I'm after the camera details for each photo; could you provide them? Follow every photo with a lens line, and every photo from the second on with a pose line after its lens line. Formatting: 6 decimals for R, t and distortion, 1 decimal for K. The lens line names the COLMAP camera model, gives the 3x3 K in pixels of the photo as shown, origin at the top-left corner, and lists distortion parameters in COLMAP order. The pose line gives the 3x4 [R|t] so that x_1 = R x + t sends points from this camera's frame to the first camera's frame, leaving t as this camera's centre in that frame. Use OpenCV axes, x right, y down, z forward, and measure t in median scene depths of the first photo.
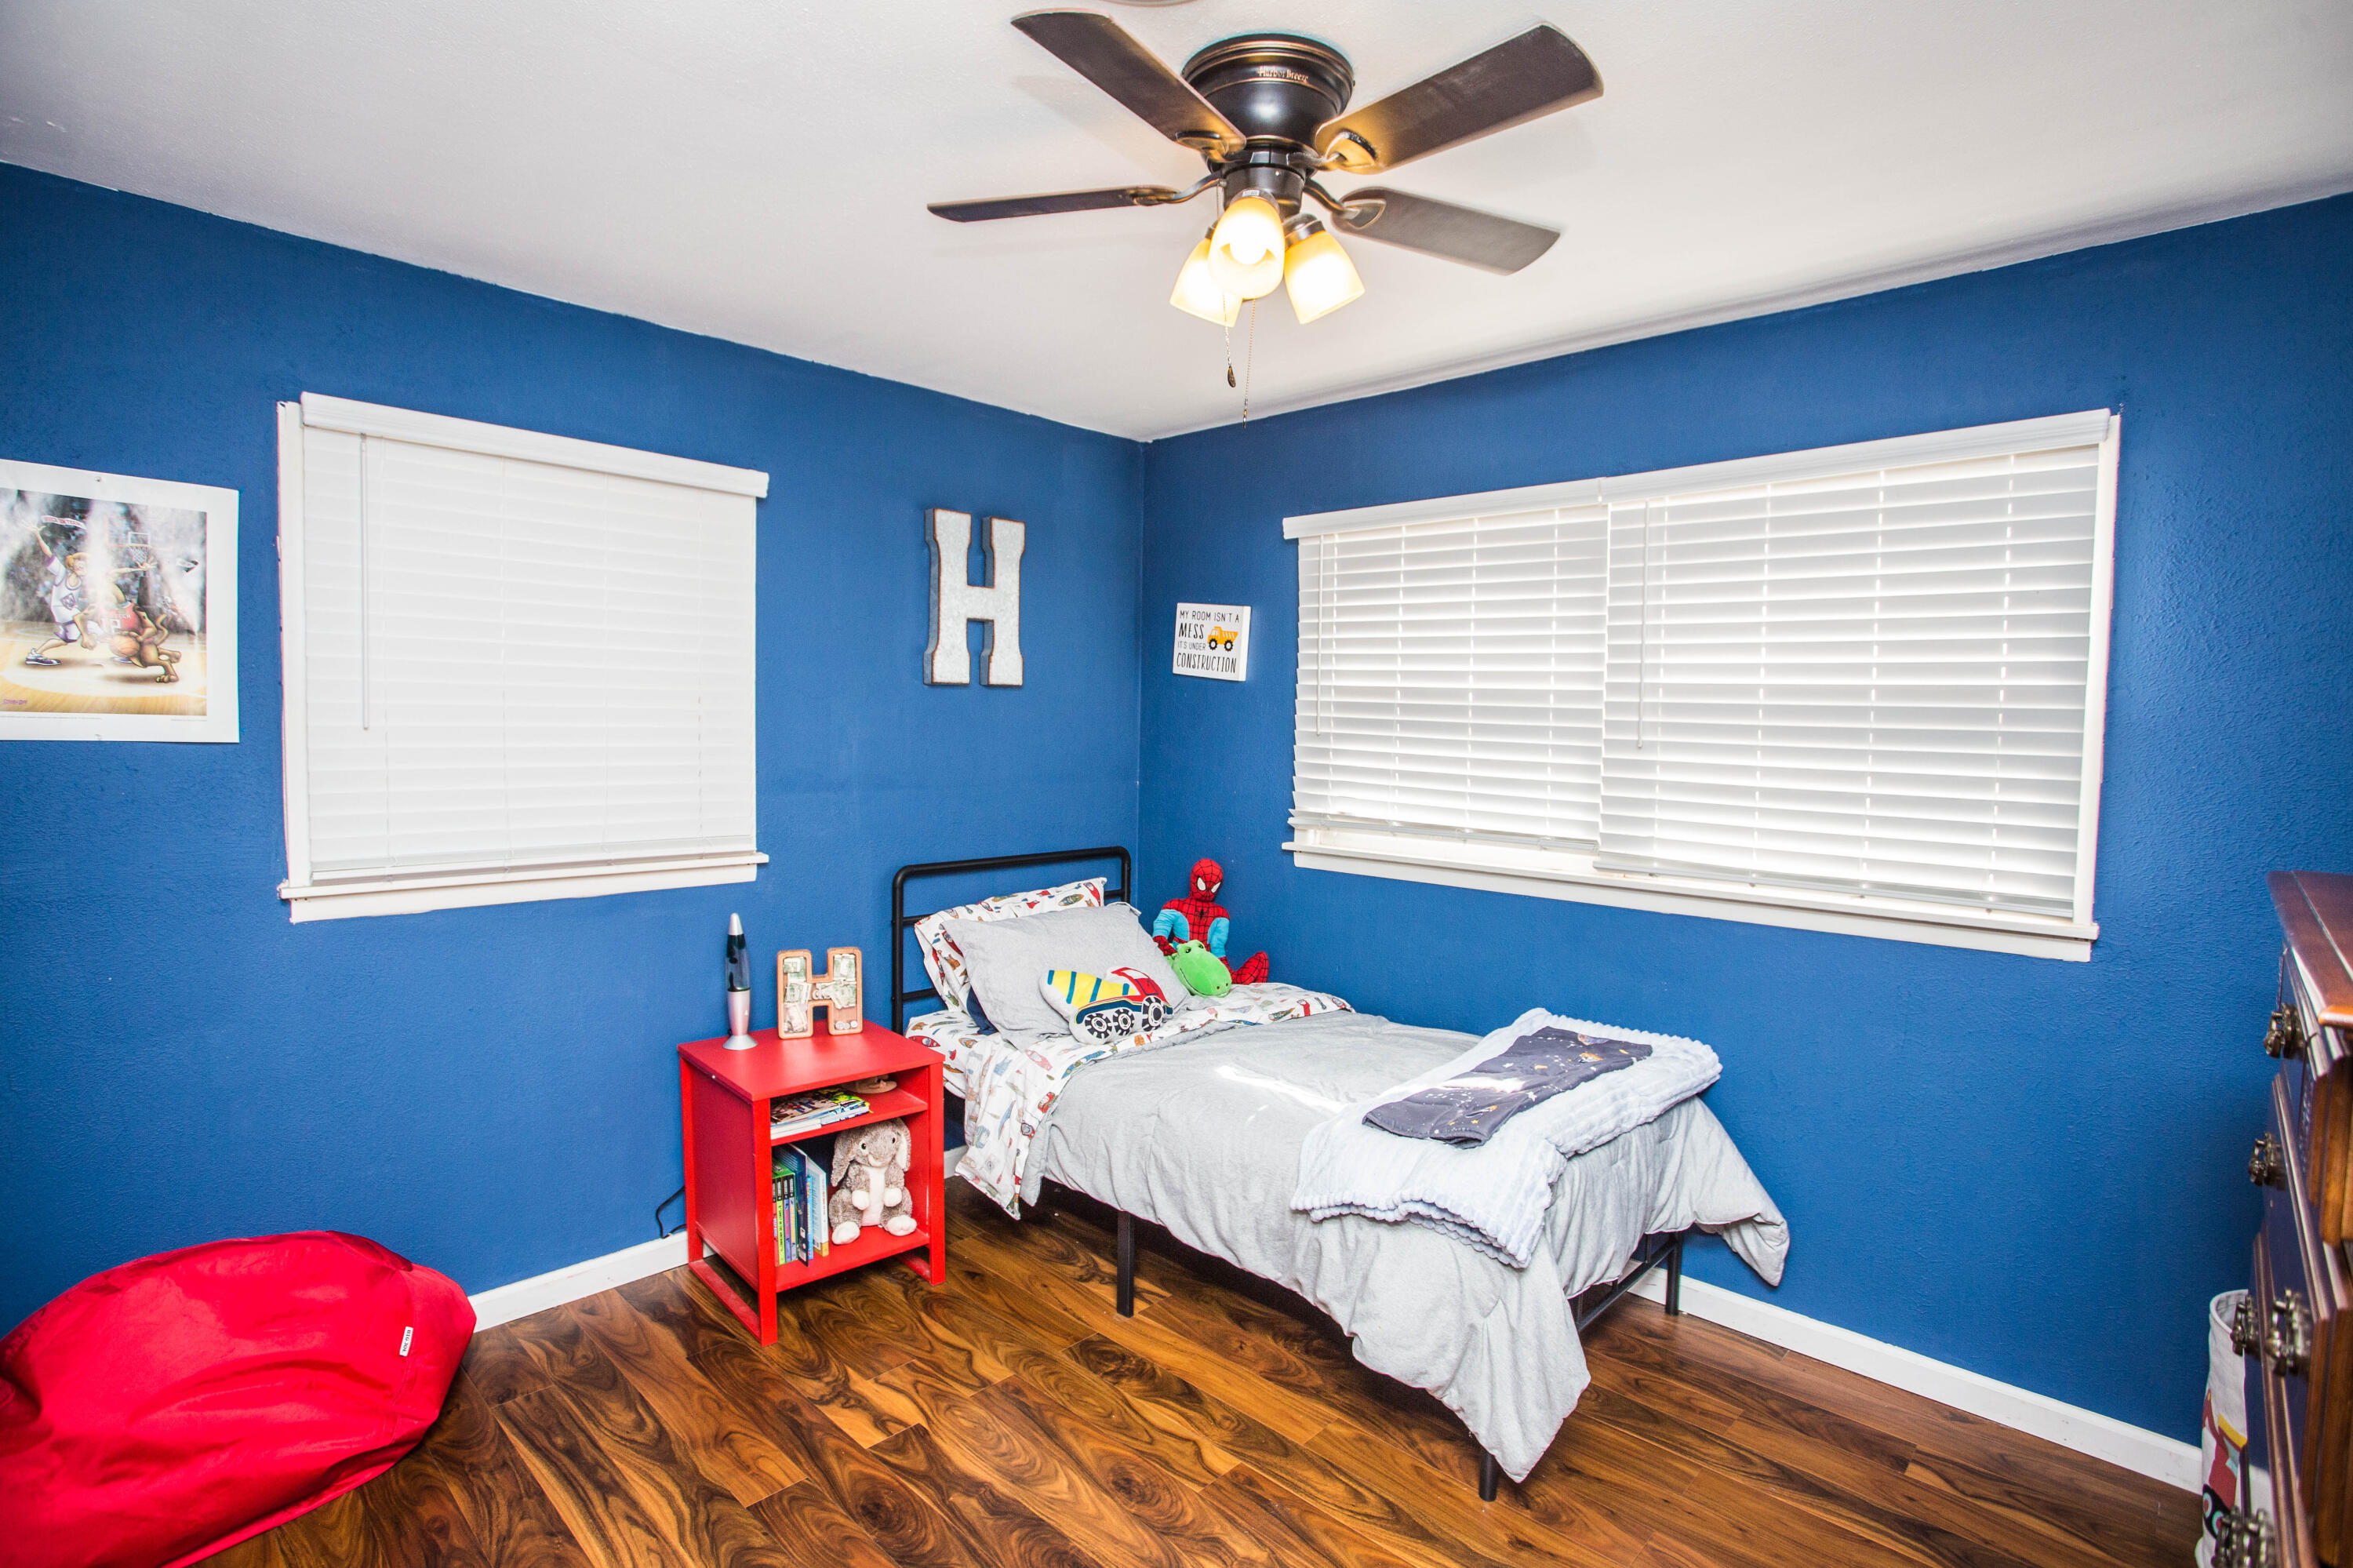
lens RADIAL K [[1135.0, 0, 1171.0], [0, 1135.0, 778.3], [0, 0, 1]] dist [-0.077513, 0.031637]
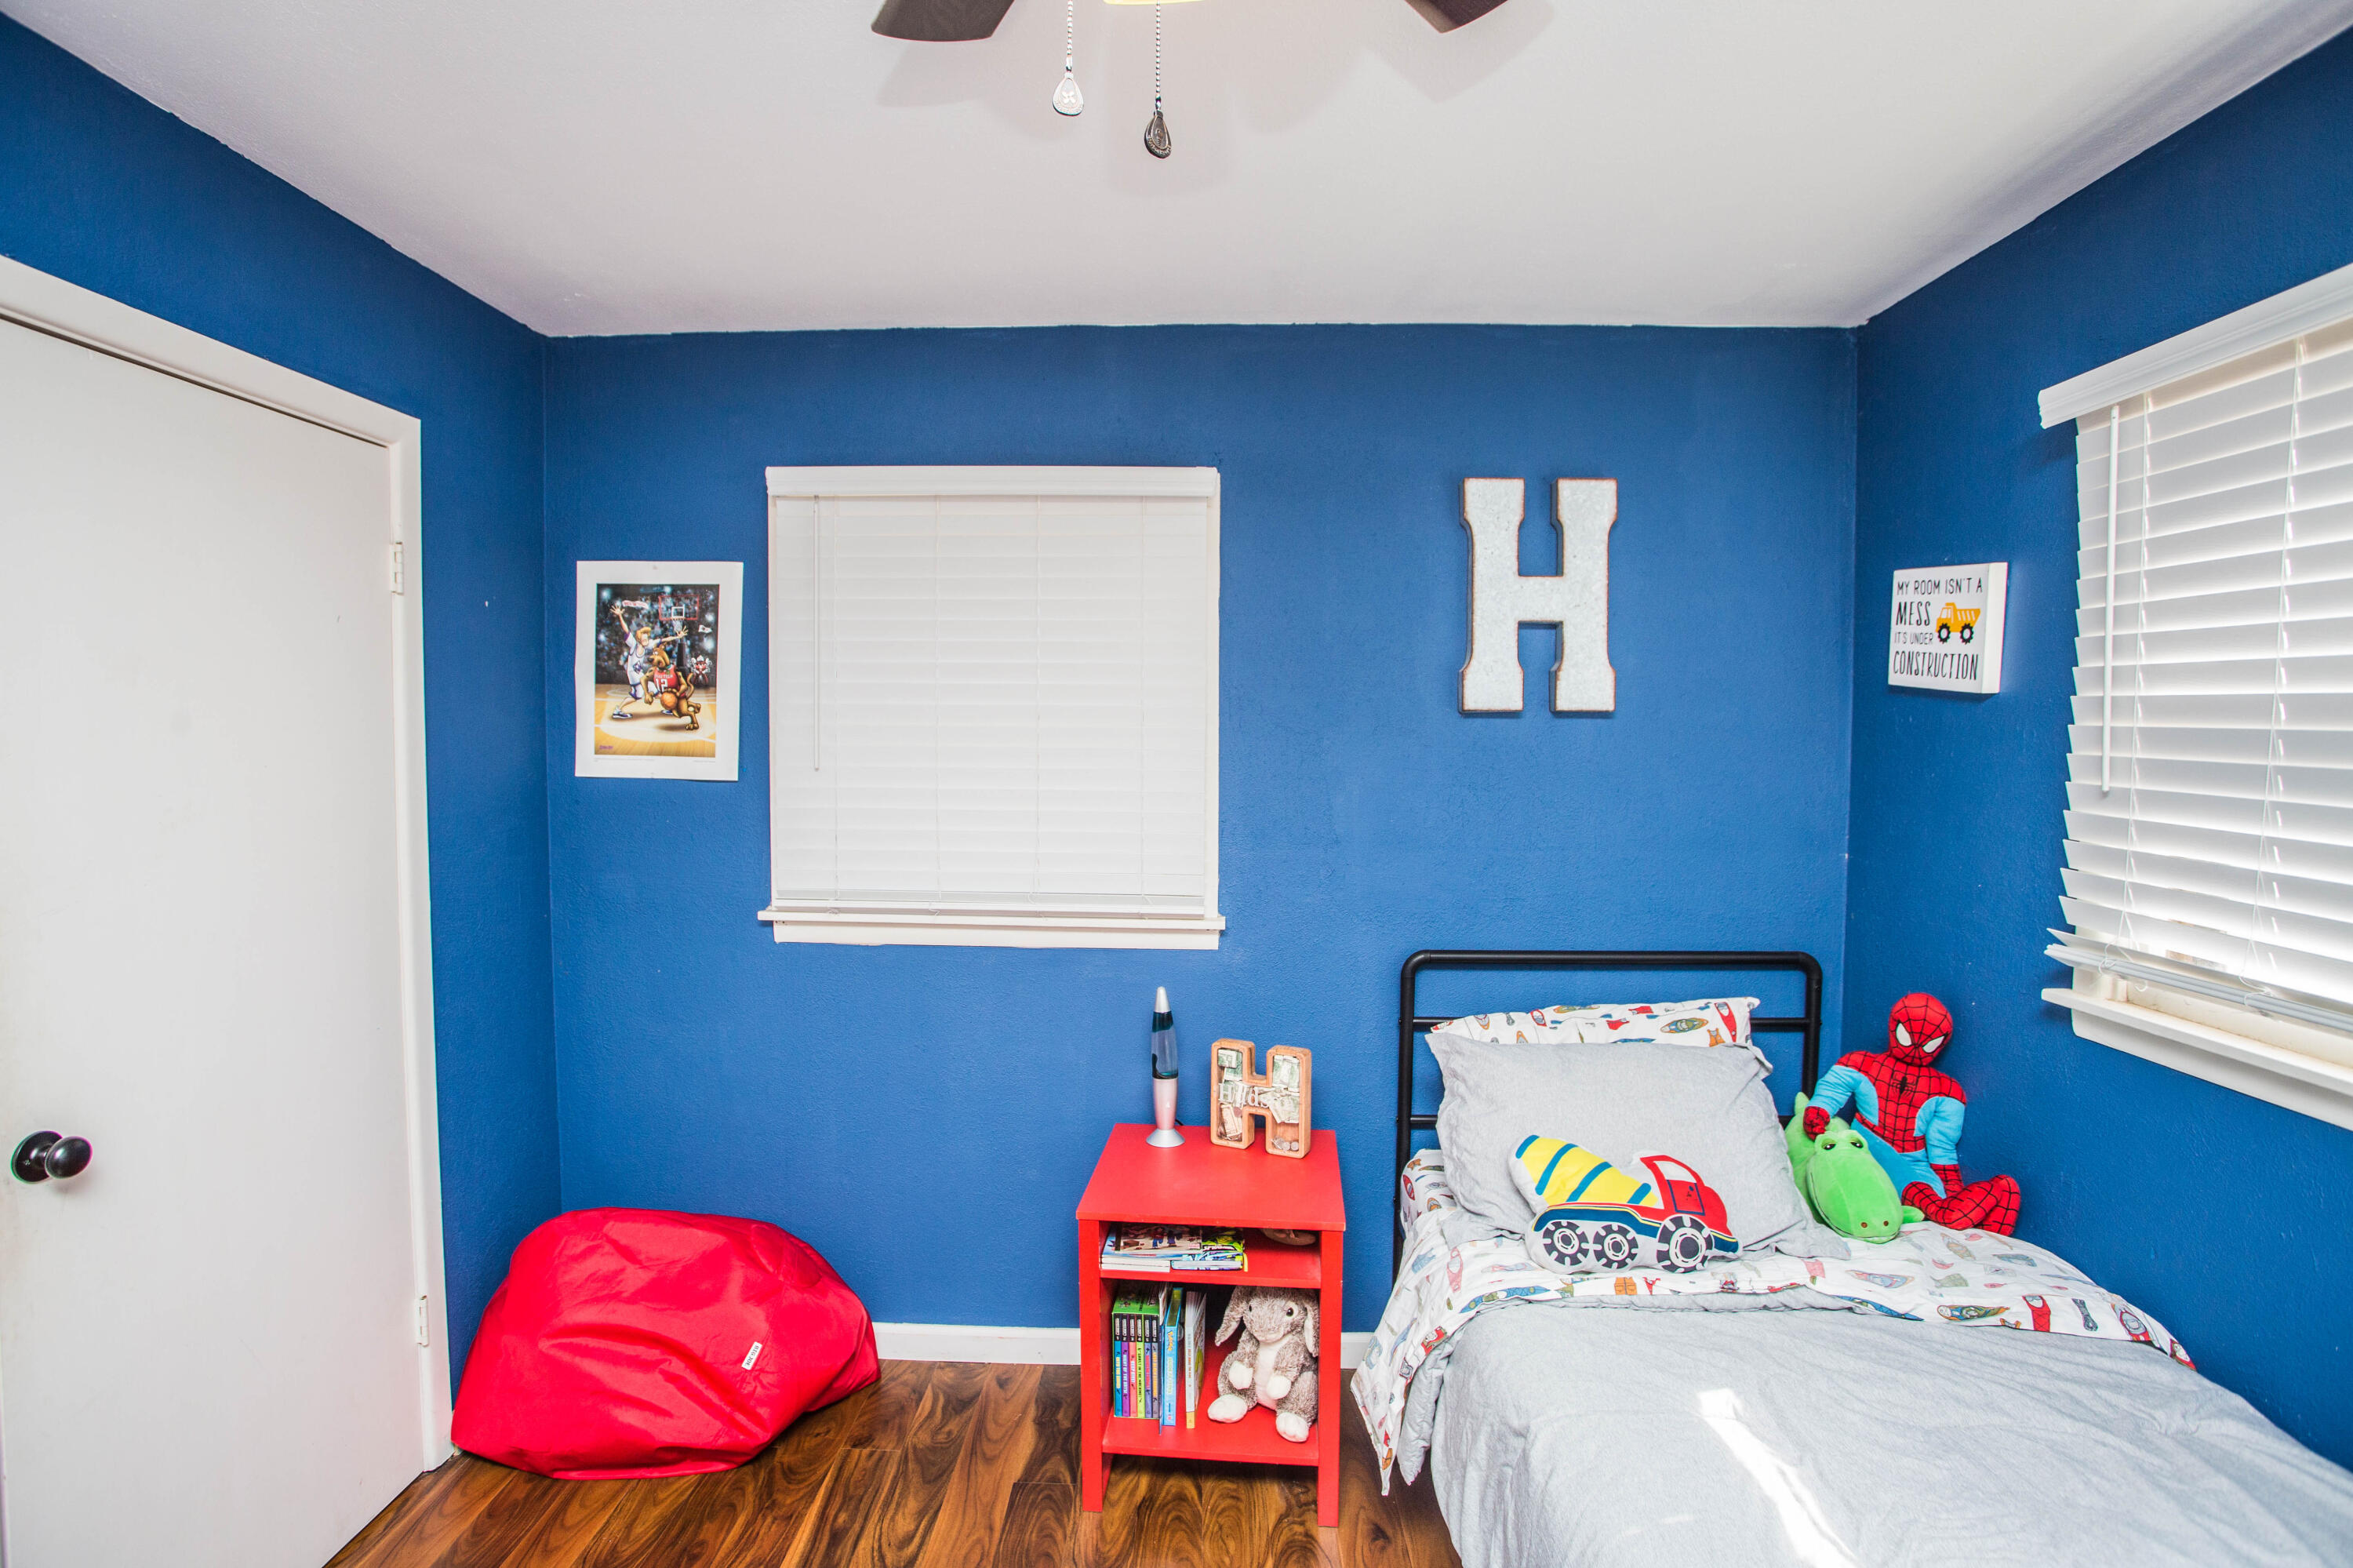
lens RADIAL K [[1135.0, 0, 1171.0], [0, 1135.0, 778.3], [0, 0, 1]] dist [-0.077513, 0.031637]
pose [[0.671283, 0.016766, -0.741012, 0.235691], [-0.033934, 0.999391, -0.008128, -0.029259], [0.740424, 0.030602, 0.671443, 0.386565]]
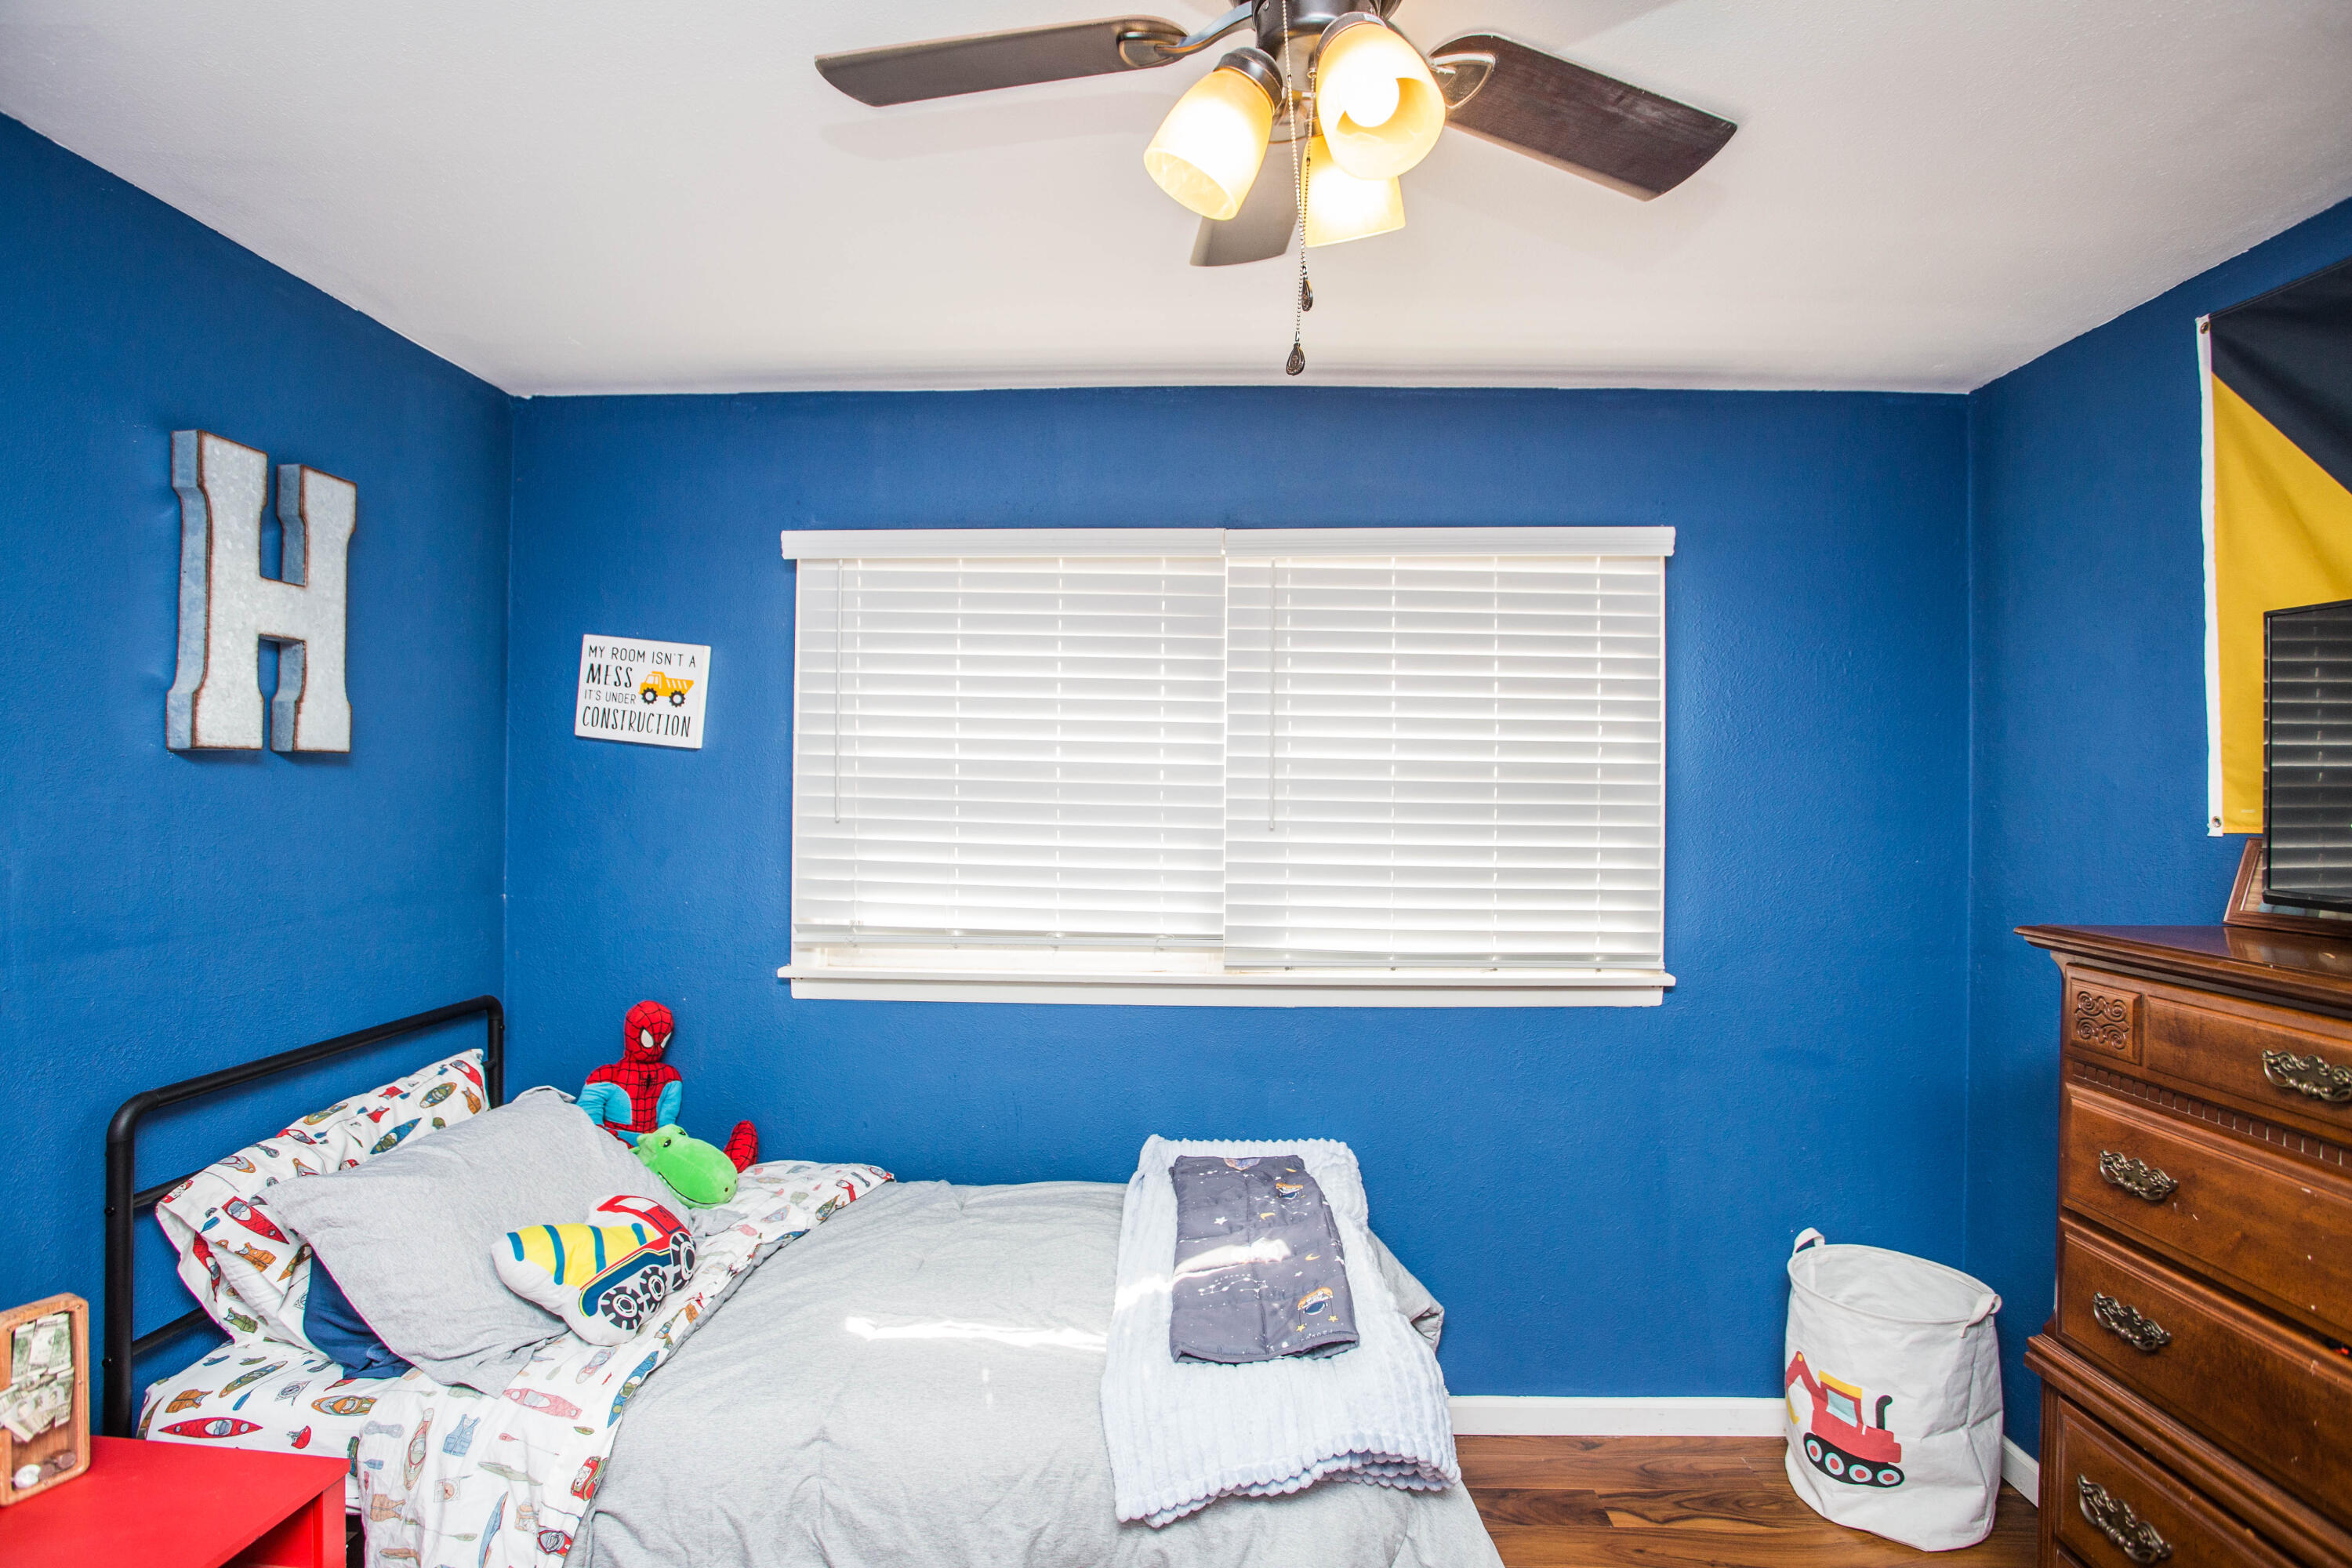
lens RADIAL K [[1139.6, 0, 1160.8], [0, 1139.6, 785.0], [0, 0, 1]] dist [-0.084031, 0.040336]
pose [[0.748465, -0.009413, 0.663108, -0.230455], [0.041229, 0.998626, -0.032360, -0.032655], [-0.661892, 0.051560, 0.747824, 0.325915]]
